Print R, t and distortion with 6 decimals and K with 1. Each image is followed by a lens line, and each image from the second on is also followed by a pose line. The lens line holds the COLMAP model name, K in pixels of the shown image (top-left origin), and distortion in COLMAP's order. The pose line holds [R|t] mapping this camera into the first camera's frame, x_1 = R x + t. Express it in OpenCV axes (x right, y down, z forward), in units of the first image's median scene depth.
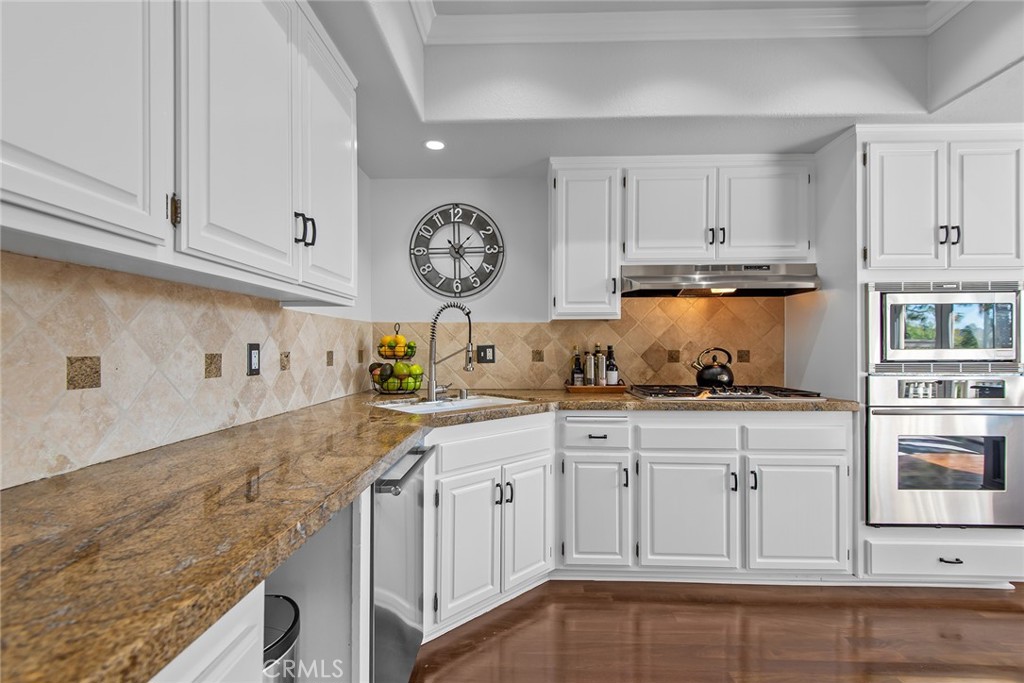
lens RADIAL K [[462.8, 0, 517.3], [0, 462.8, 343.6], [0, 0, 1]] dist [0.021941, -0.011005]
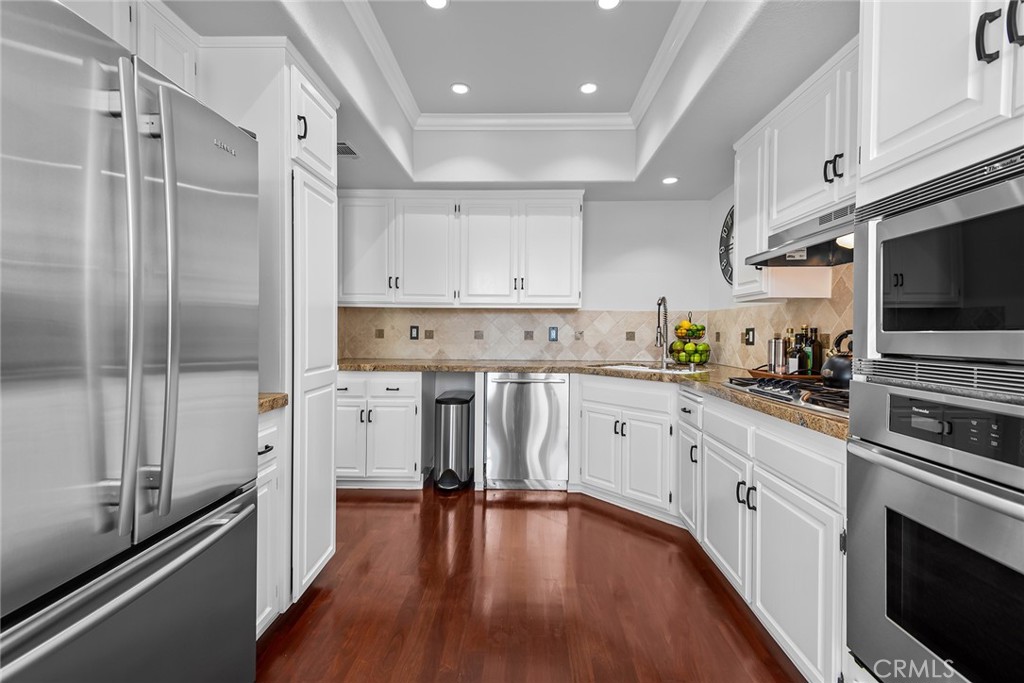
lens RADIAL K [[462.8, 0, 512.8], [0, 462.8, 335.2], [0, 0, 1]] dist [0.021941, -0.011005]
pose [[-0.007230, 0.010290, -0.999921, 1.724018], [-0.002046, 0.999945, 0.010305, 0.016137], [0.999972, 0.002121, -0.007208, 0.802403]]
